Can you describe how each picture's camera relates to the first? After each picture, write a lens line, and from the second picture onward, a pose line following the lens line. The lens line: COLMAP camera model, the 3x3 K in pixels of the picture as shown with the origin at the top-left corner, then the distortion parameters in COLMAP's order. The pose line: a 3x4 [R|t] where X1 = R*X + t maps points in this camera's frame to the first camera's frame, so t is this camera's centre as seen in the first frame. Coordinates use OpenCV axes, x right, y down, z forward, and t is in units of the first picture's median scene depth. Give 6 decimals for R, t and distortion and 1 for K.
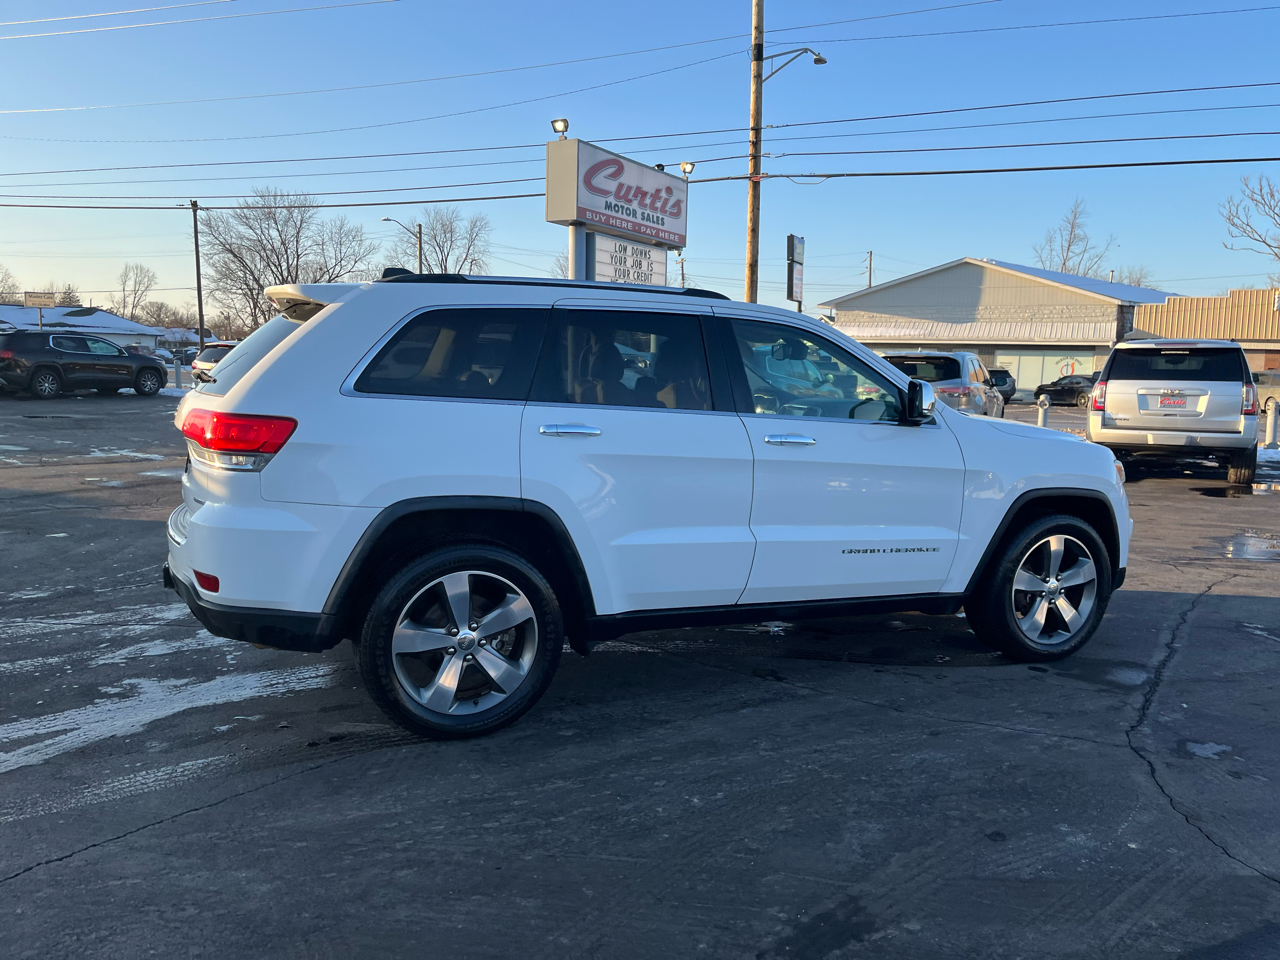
lens RADIAL K [[967.5, 0, 655.0], [0, 967.5, 481.5], [0, 0, 1]] dist [0.059880, -0.069088]
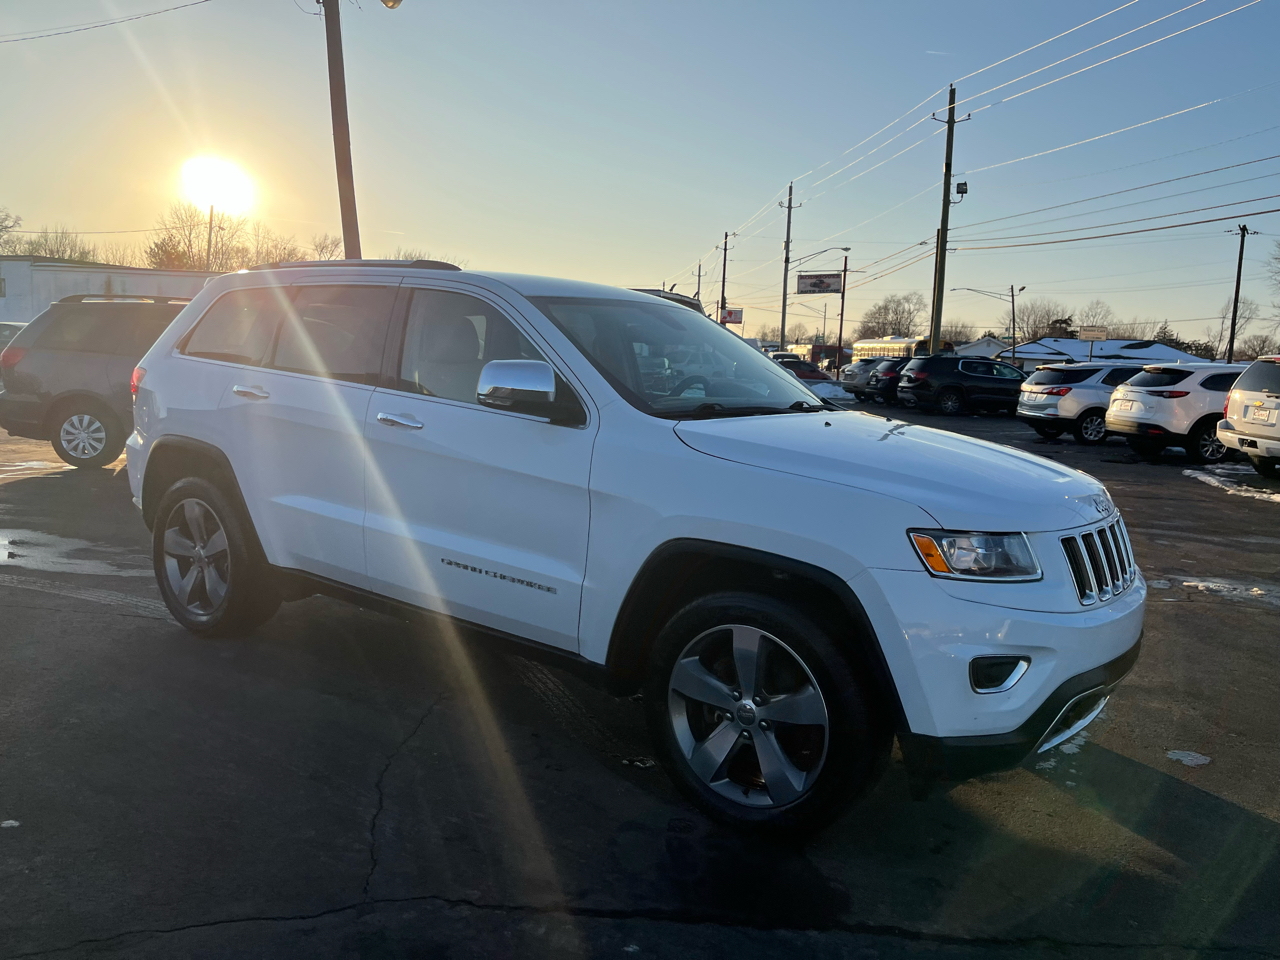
lens RADIAL K [[967.5, 0, 649.8], [0, 967.5, 489.8], [0, 0, 1]] dist [0.059880, -0.069088]
pose [[0.518327, 0.119841, -0.846744, 0.843844], [-0.142240, 0.988422, 0.052822, -0.049473], [0.843271, 0.093061, 0.529372, 0.596581]]
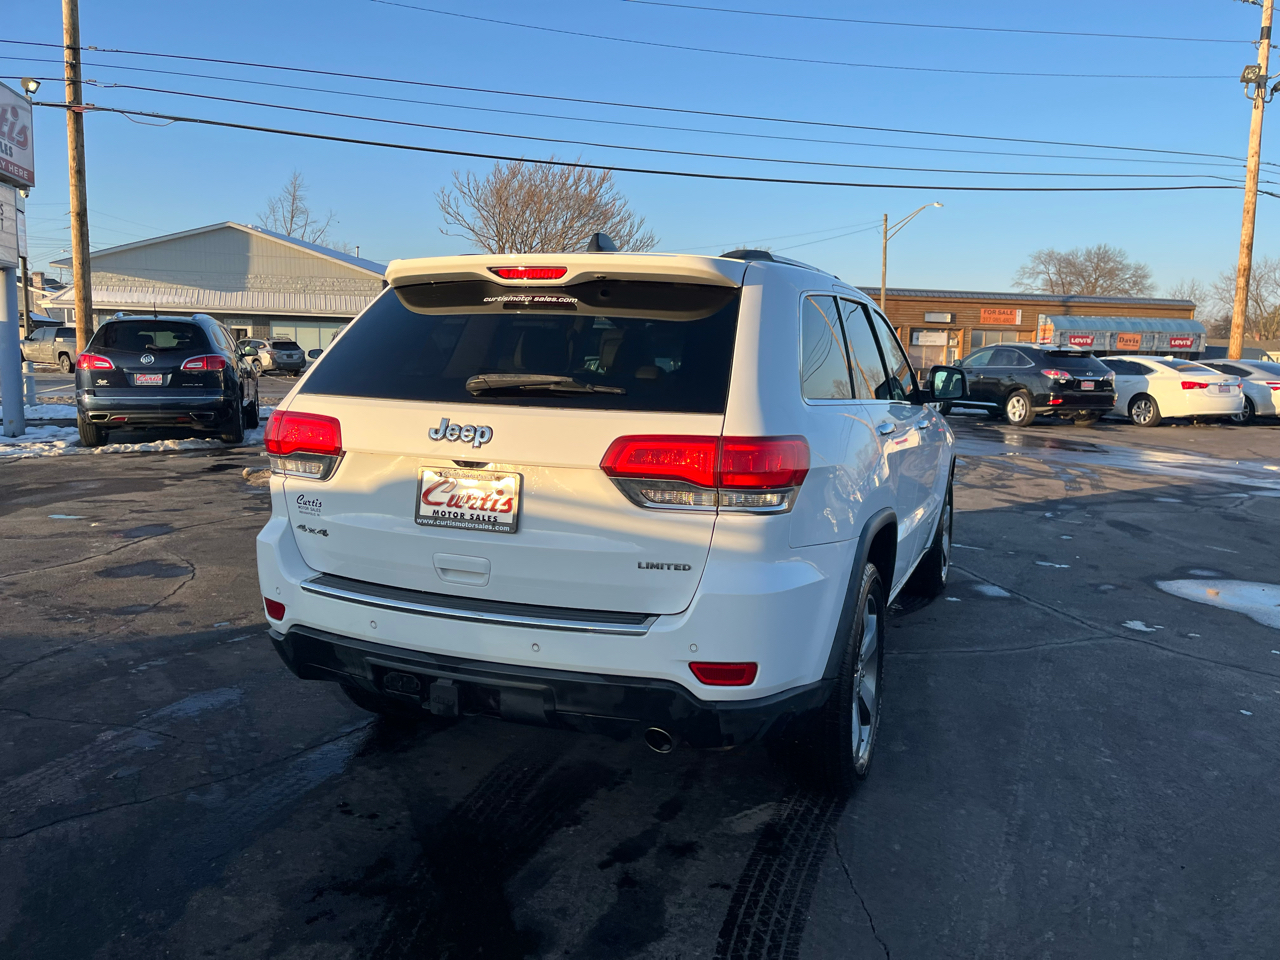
lens RADIAL K [[967.2, 0, 653.5], [0, 967.2, 472.9], [0, 0, 1]] dist [0.064101, -0.082472]
pose [[0.714464, -0.097162, 0.692893, -0.674630], [0.081804, 0.995119, 0.055192, -0.061033], [-0.694873, 0.017249, 0.718925, 0.359869]]
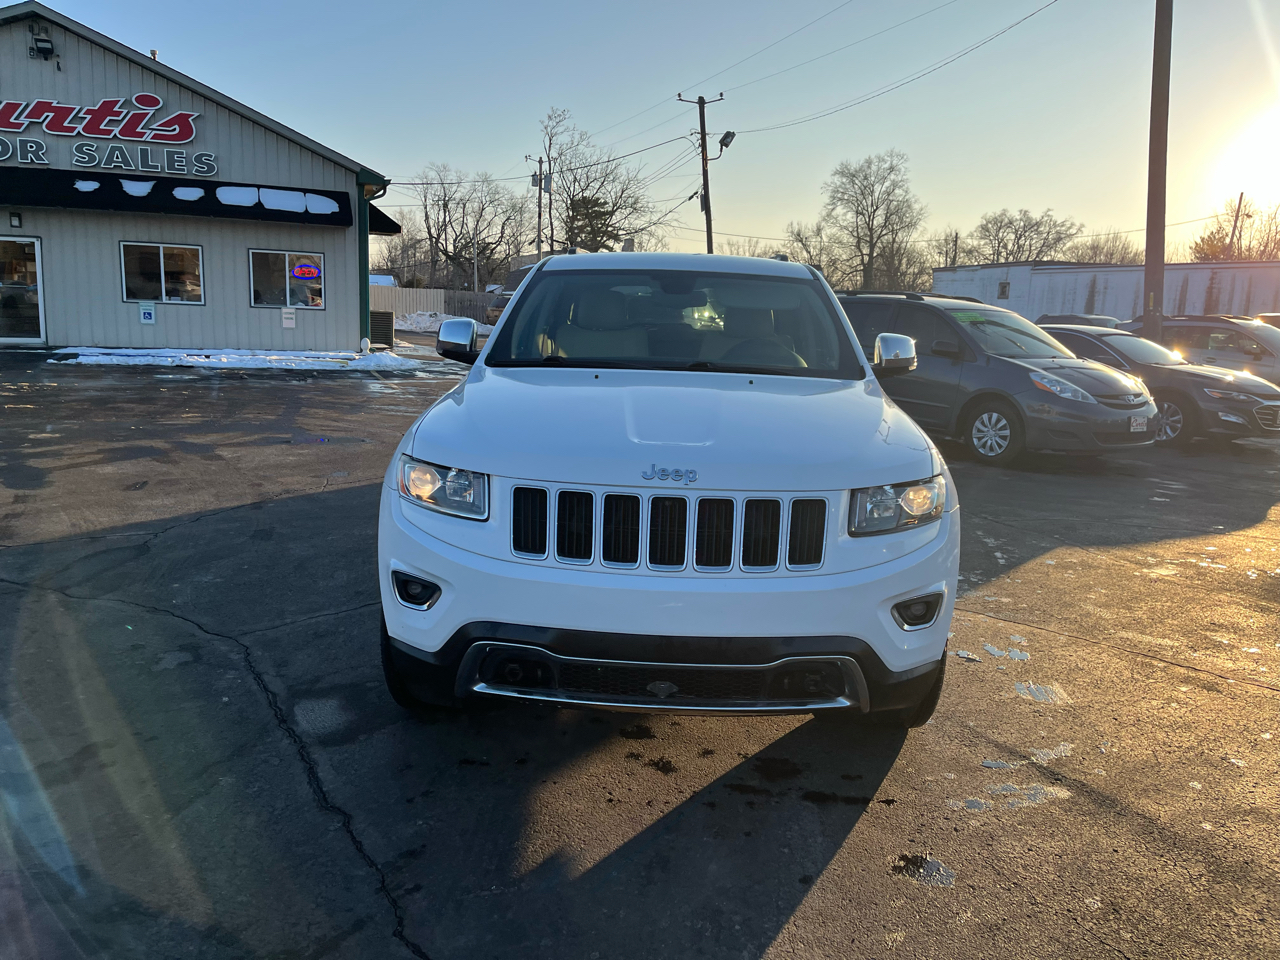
lens RADIAL K [[967.5, 0, 649.4], [0, 967.5, 488.8], [0, 0, 1]] dist [0.059880, -0.069088]
pose [[-0.425673, 0.127726, -0.895817, 0.956988], [-0.156320, 0.964724, 0.211830, -0.153665], [0.891272, 0.230205, -0.390691, 1.383555]]
